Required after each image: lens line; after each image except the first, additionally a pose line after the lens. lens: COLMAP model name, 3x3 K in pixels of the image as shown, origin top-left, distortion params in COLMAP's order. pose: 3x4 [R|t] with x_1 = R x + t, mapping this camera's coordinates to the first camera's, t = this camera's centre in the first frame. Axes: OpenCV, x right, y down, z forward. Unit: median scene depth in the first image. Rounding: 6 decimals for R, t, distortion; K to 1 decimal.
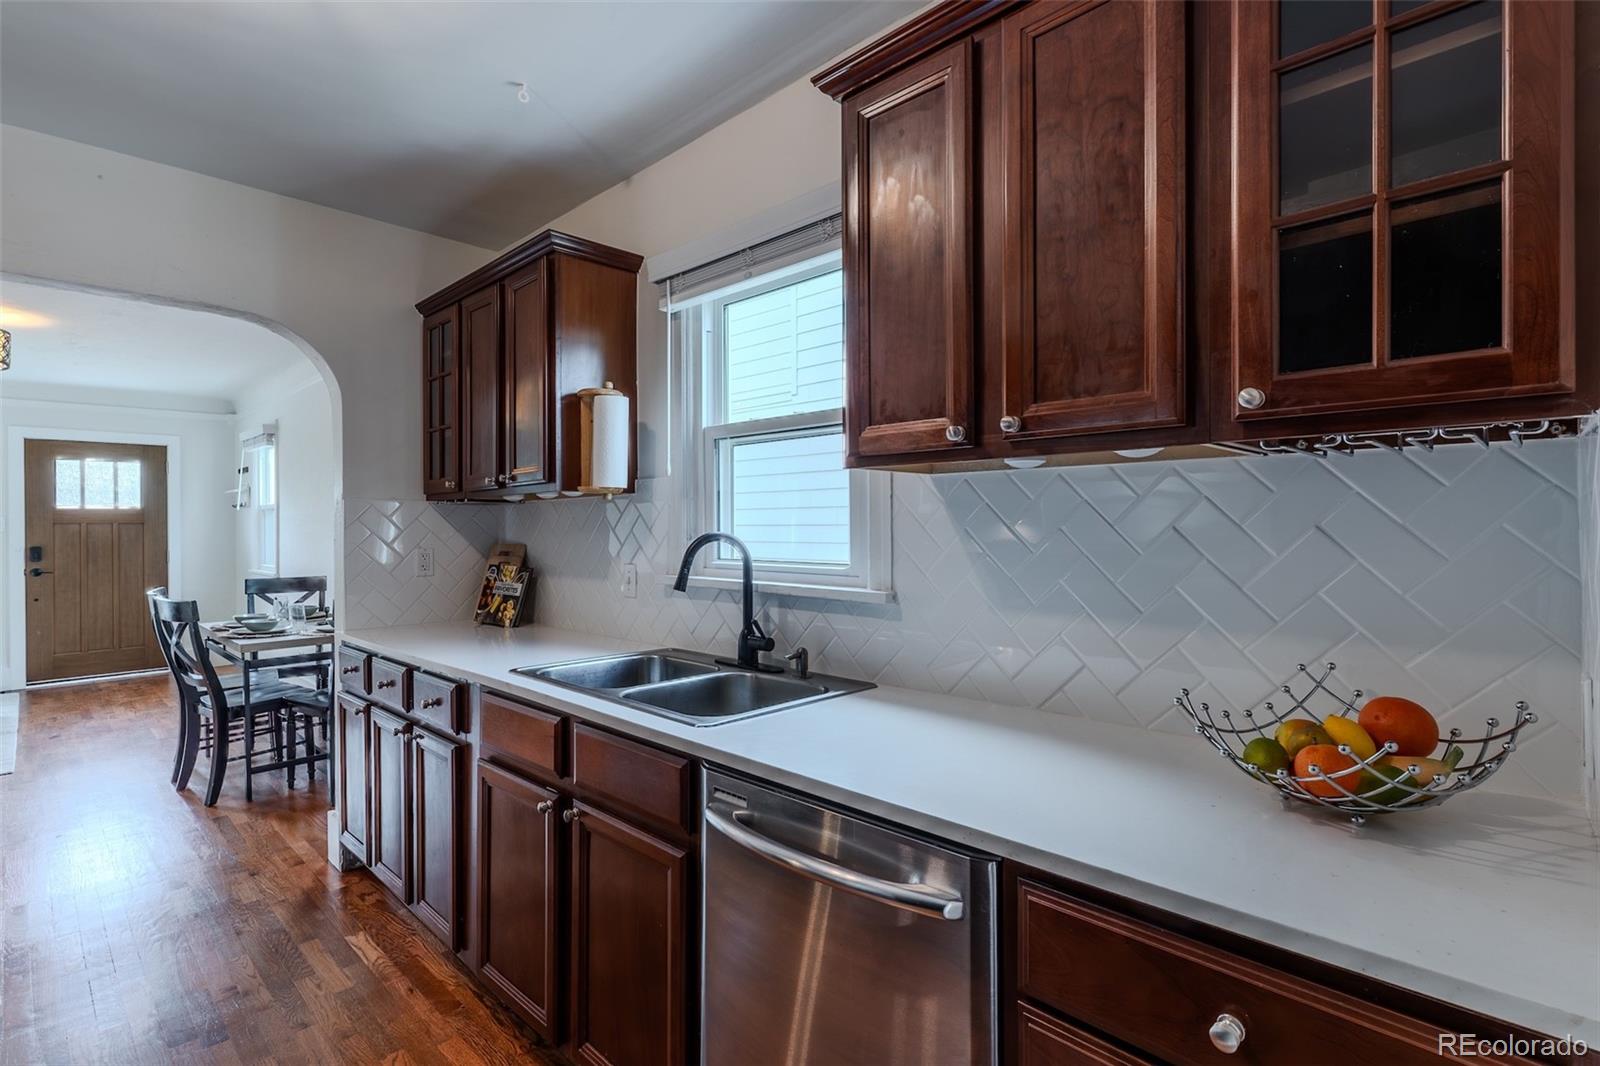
lens RADIAL K [[761.3, 0, 797.4], [0, 761.3, 524.7], [0, 0, 1]] dist [0.000255, -0.001293]
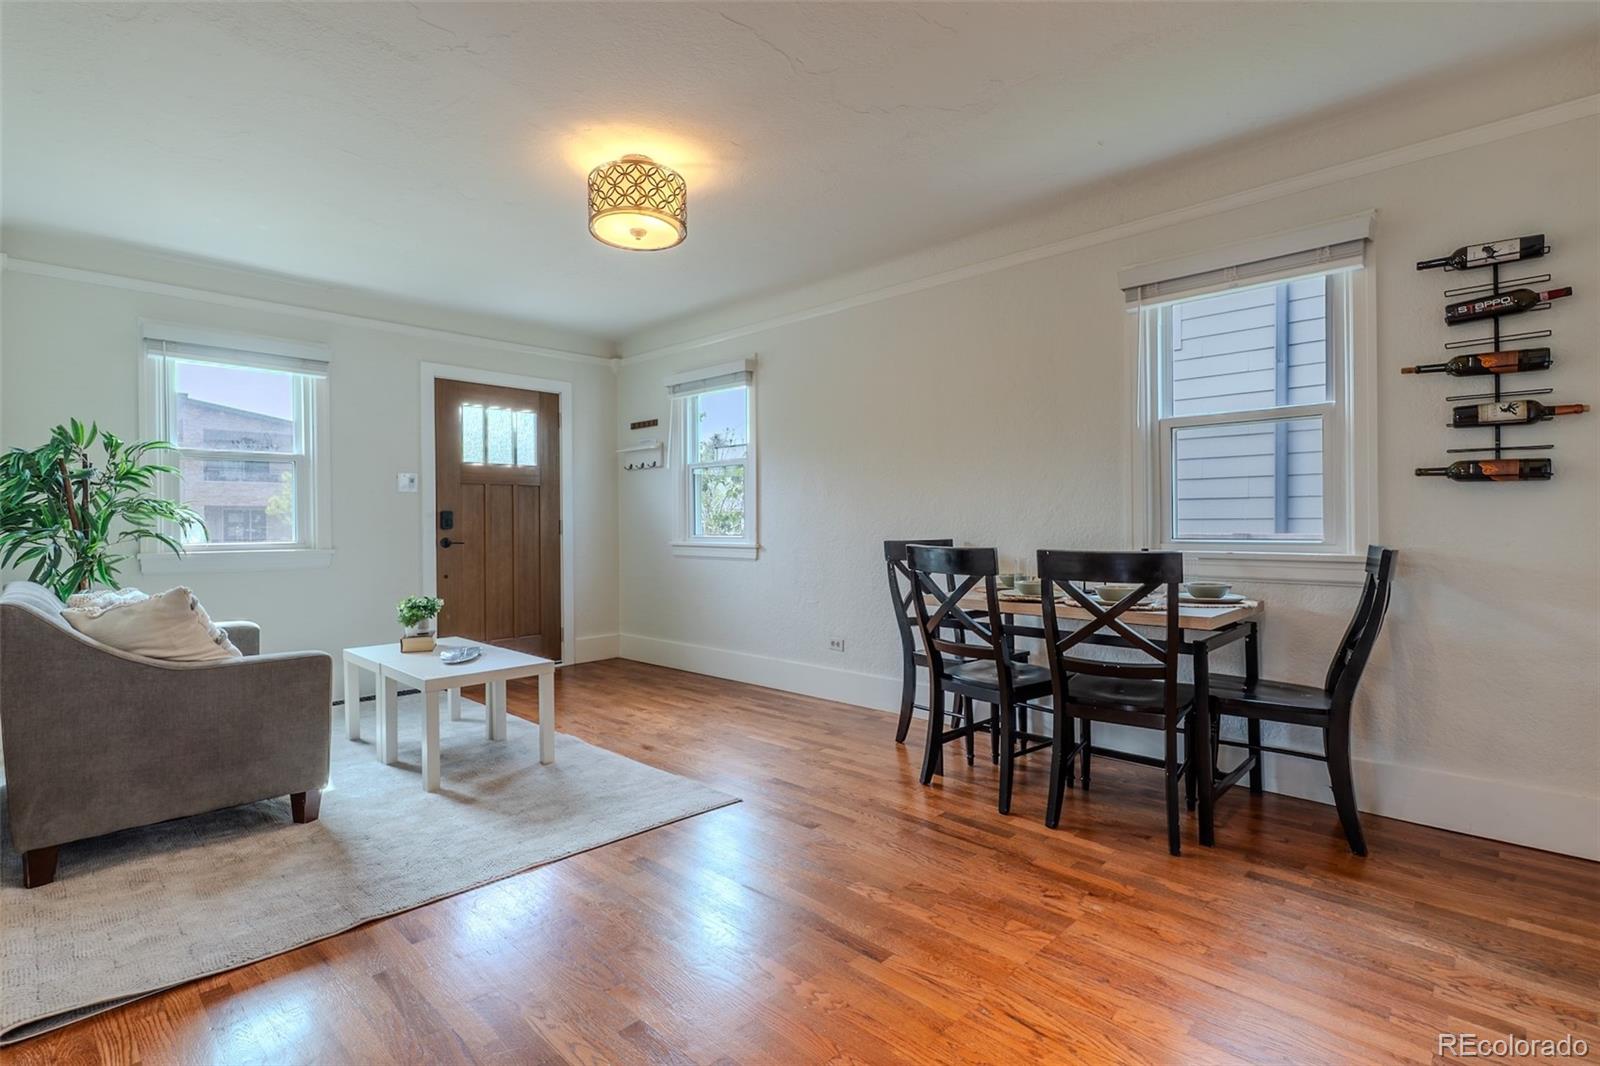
lens RADIAL K [[761.3, 0, 797.4], [0, 761.3, 524.7], [0, 0, 1]] dist [0.000255, -0.001293]
pose [[0.999984, 0.001814, 0.005321, -0.620514], [-0.001838, 0.999988, 0.004608, 0.038250], [-0.005313, -0.004618, 0.999975, 0.180866]]
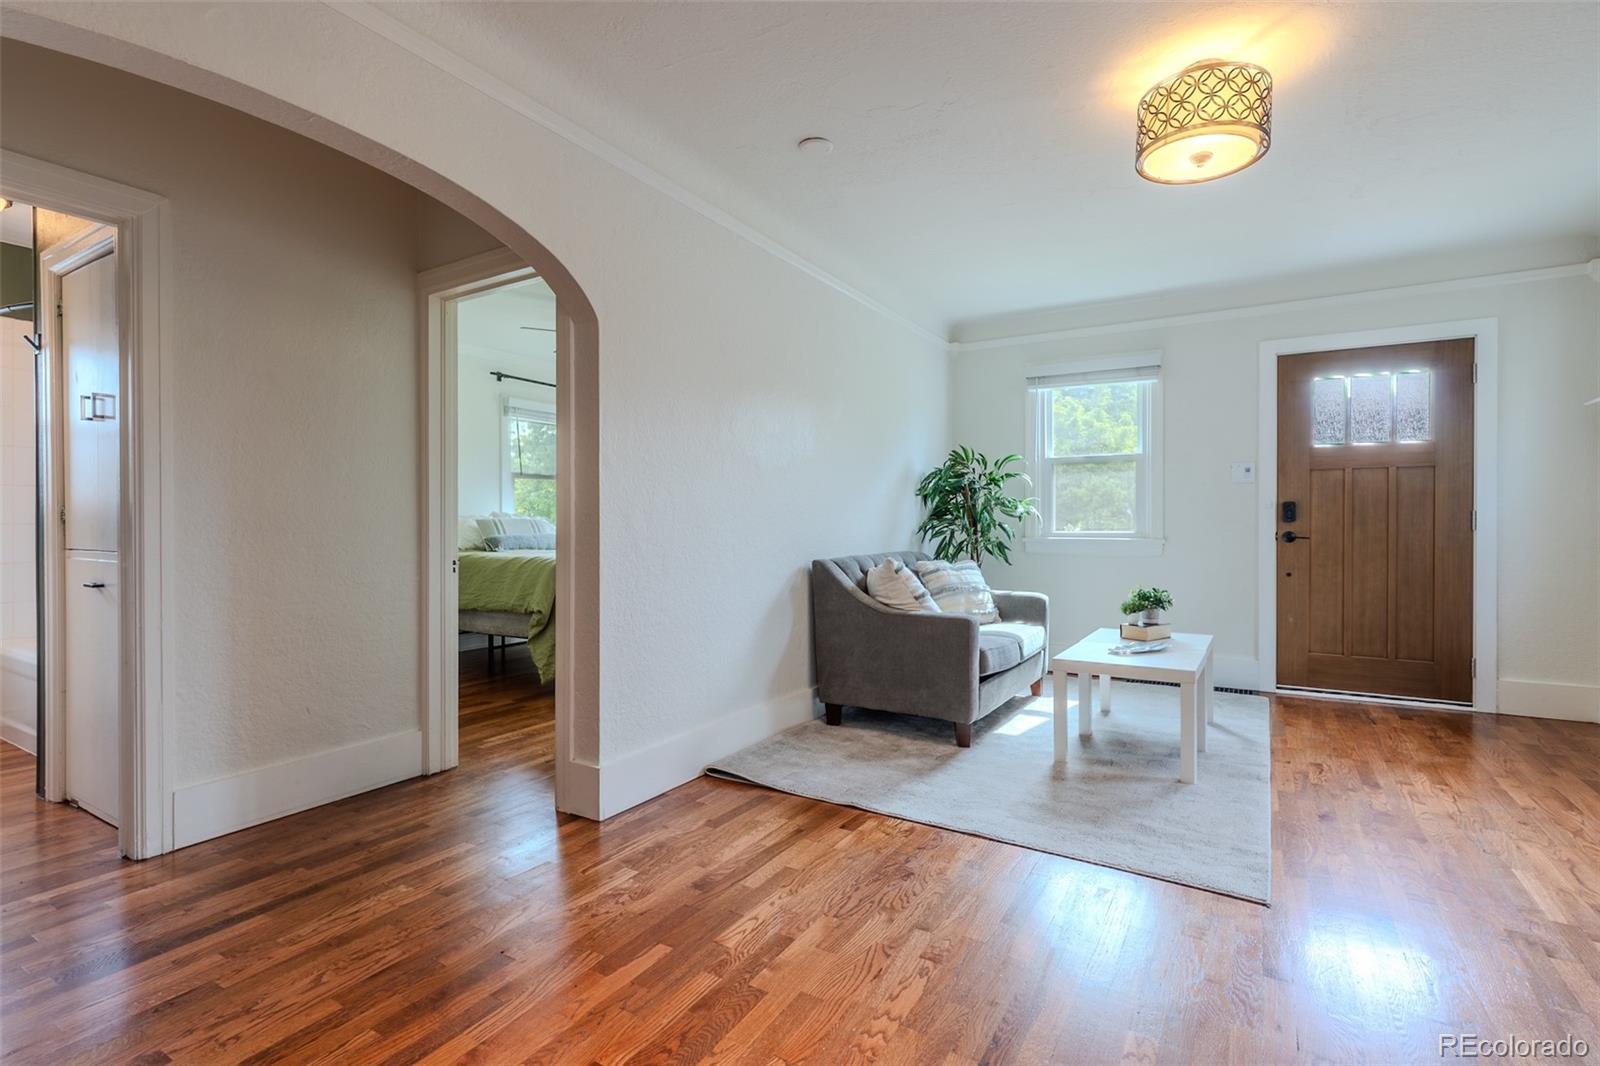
lens RADIAL K [[767.0, 0, 801.4], [0, 767.0, 524.9], [0, 0, 1]] dist [0.014046, -0.000826]
pose [[0.234486, 0.014576, -0.972010, -0.383285], [0.002807, 0.999873, 0.015671, 0.037496], [0.972115, -0.006403, 0.234416, 0.363845]]
